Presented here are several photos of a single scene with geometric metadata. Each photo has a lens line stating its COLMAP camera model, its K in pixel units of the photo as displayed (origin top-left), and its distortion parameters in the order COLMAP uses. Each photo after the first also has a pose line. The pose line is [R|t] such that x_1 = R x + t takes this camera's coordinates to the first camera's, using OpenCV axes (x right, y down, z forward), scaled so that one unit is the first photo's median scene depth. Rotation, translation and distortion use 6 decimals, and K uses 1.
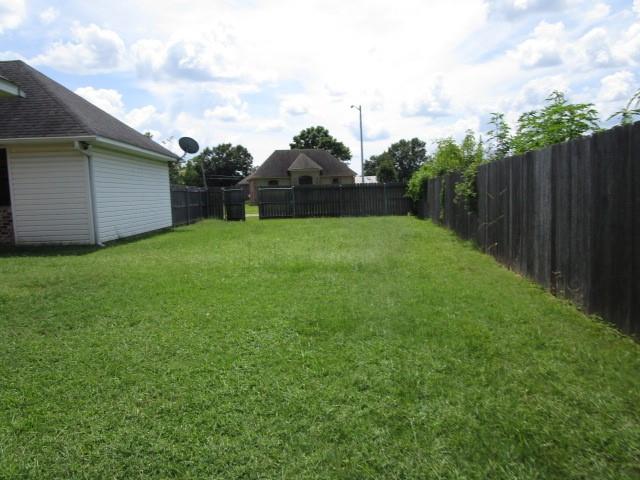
lens RADIAL K [[457.1, 0, 320.0], [0, 457.1, 240.0], [0, 0, 1]] dist [-0.006853, -0.005434]
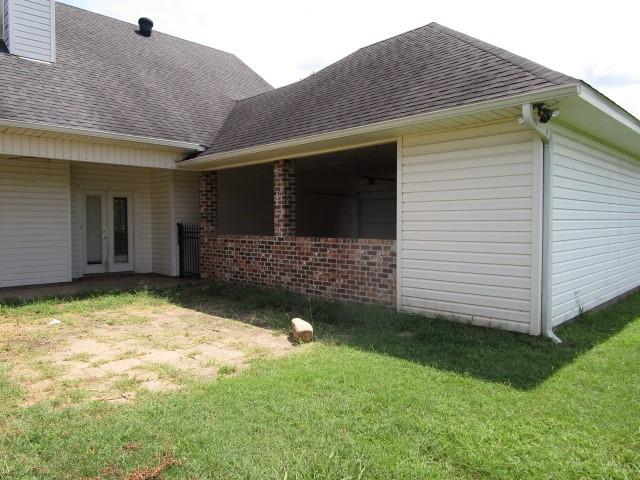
lens RADIAL K [[457.1, 0, 320.0], [0, 457.1, 240.0], [0, 0, 1]] dist [-0.006853, -0.005434]
pose [[0.685925, 0.054680, -0.725615, -0.165323], [-0.089805, 0.995911, -0.009845, -0.031327], [0.722109, 0.071917, 0.688031, 0.270692]]
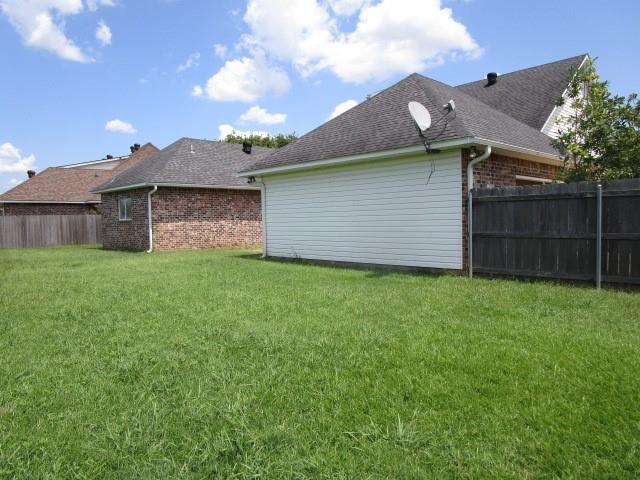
lens RADIAL K [[457.1, 0, 320.0], [0, 457.1, 240.0], [0, 0, 1]] dist [-0.006853, -0.005434]
pose [[-0.742883, 0.075132, -0.665192, 0.140983], [-0.024144, 0.990028, 0.138784, -0.114095], [0.668986, 0.119160, -0.733661, 1.045110]]
